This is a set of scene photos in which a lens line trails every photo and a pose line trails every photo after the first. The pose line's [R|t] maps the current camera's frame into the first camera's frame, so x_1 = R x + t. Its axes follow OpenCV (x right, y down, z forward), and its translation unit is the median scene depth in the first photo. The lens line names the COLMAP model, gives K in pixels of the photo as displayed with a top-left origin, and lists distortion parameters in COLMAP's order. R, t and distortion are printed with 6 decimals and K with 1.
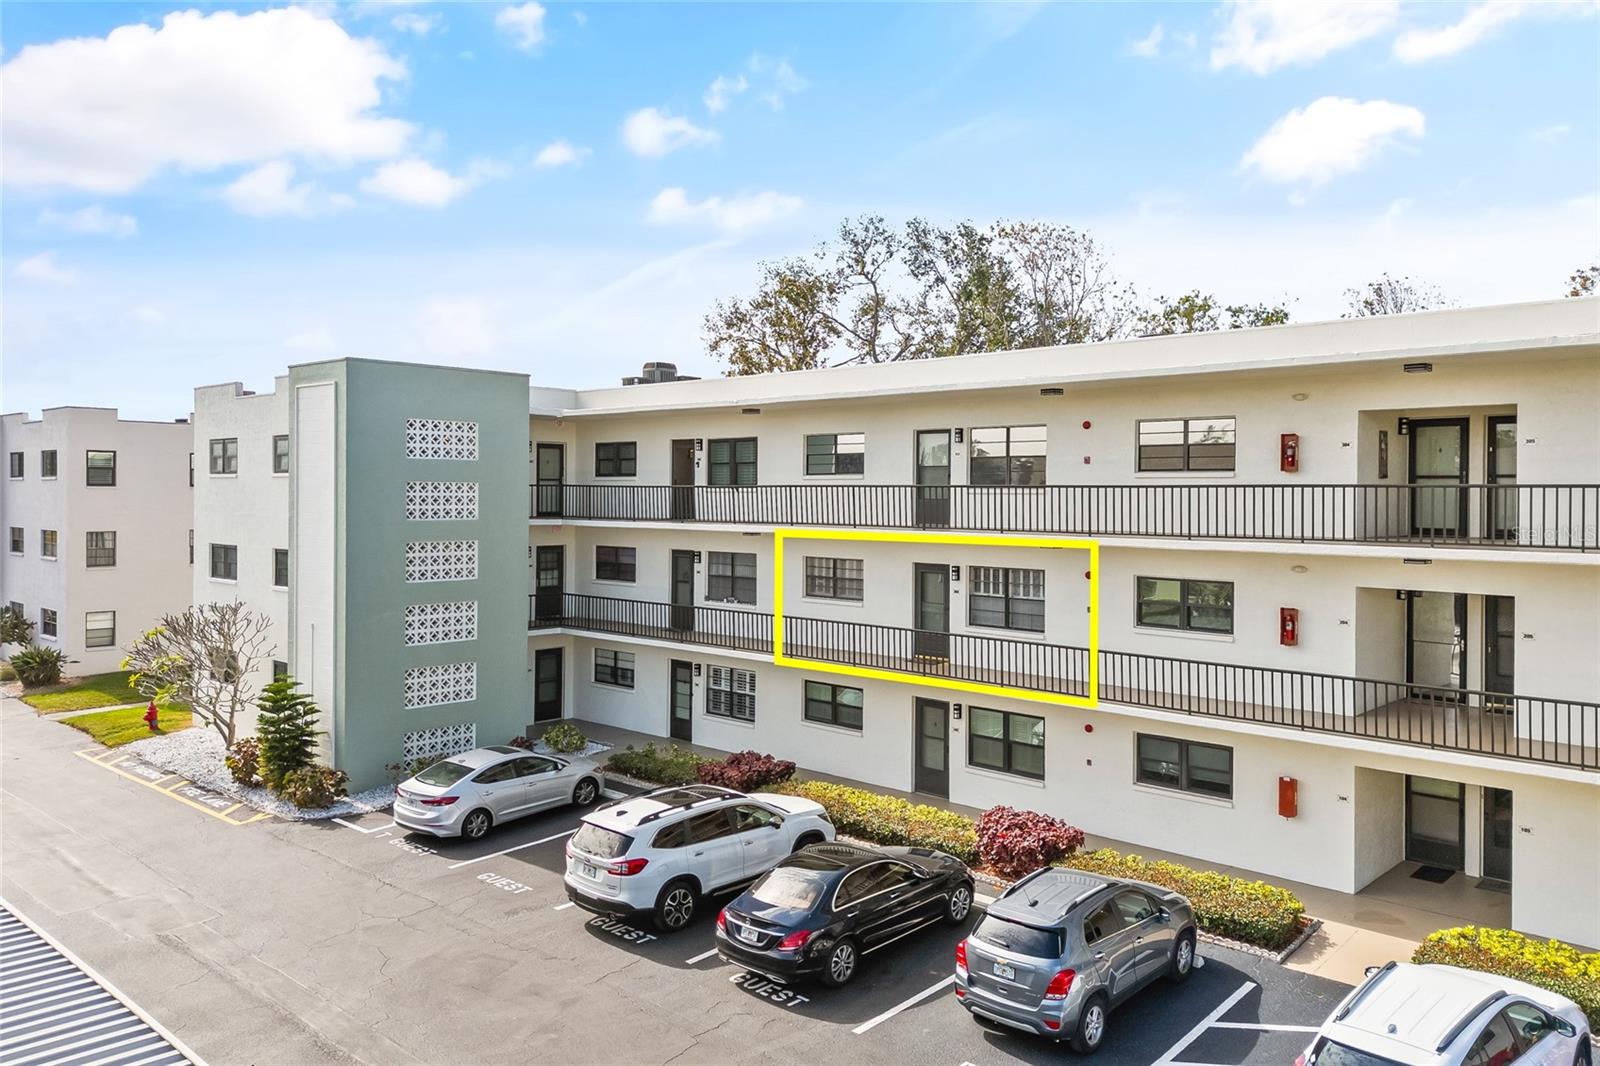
lens RADIAL K [[1143.8, 0, 798.6], [0, 1143.8, 488.5], [0, 0, 1]] dist [0.099661, -0.163199]
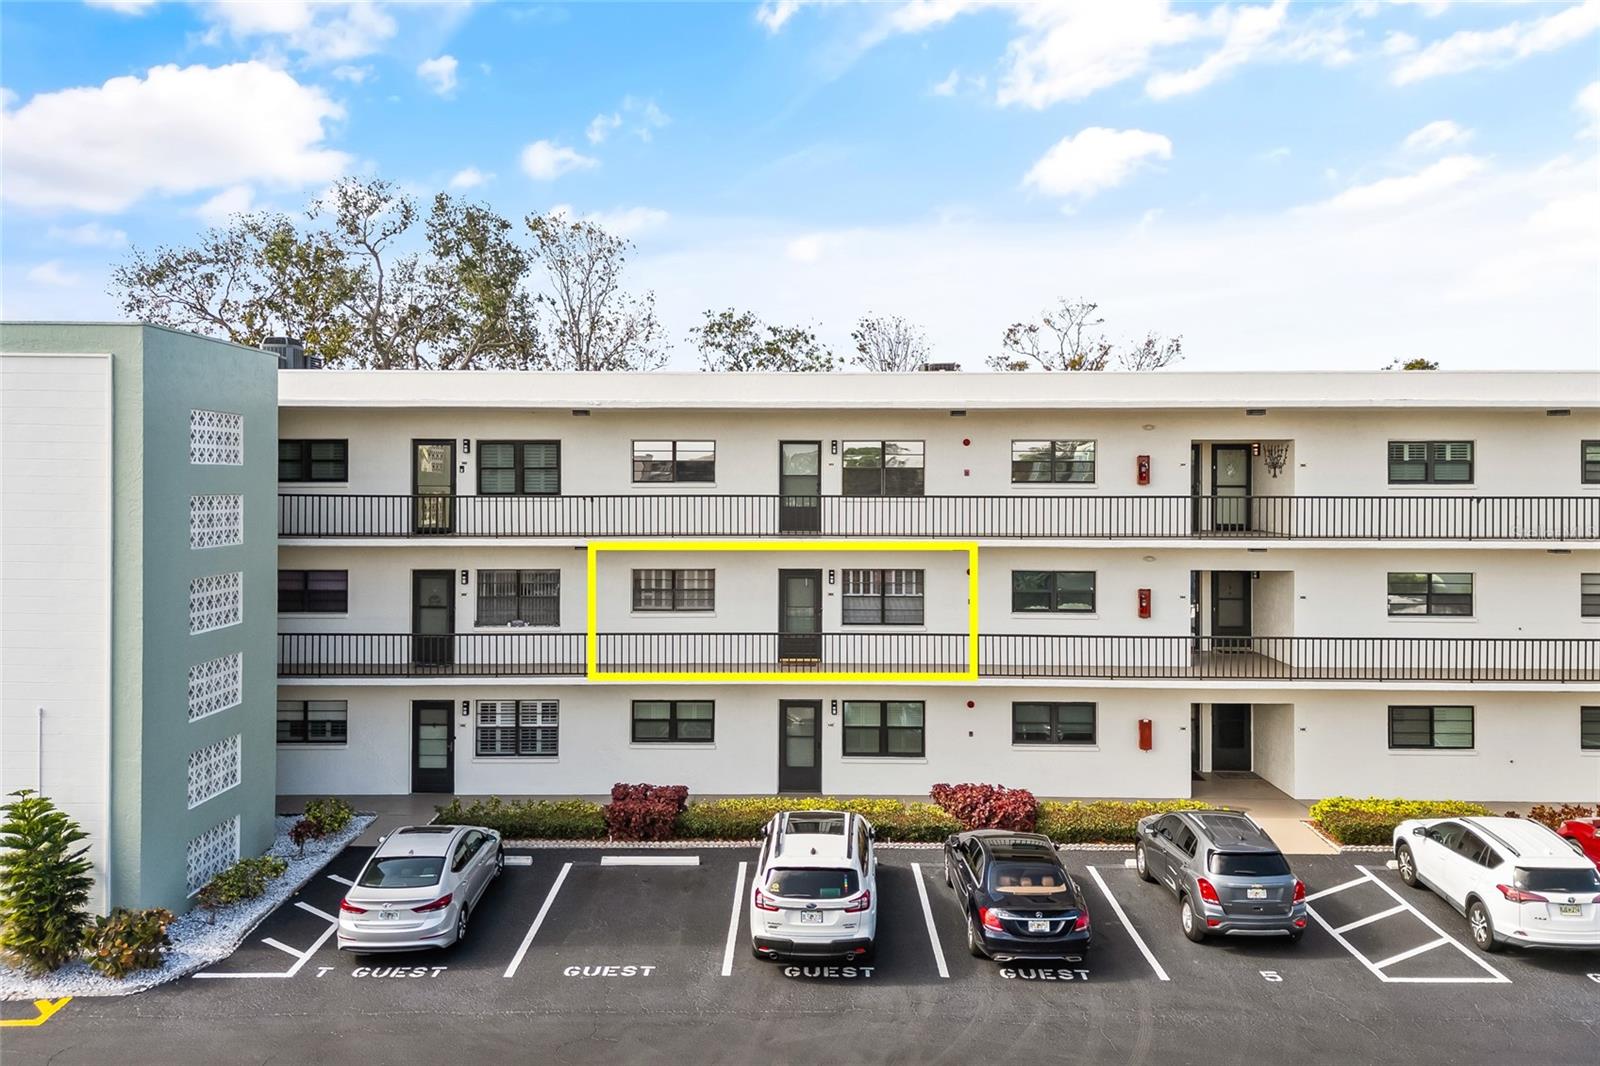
lens RADIAL K [[1168.4, 0, 804.0], [0, 1168.4, 469.7], [0, 0, 1]] dist [0.118911, -0.176998]
pose [[0.752208, 0.002545, 0.658920, -0.597432], [0.000417, 0.999990, -0.004339, -0.020757], [-0.658925, 0.003539, 0.752200, 0.202592]]
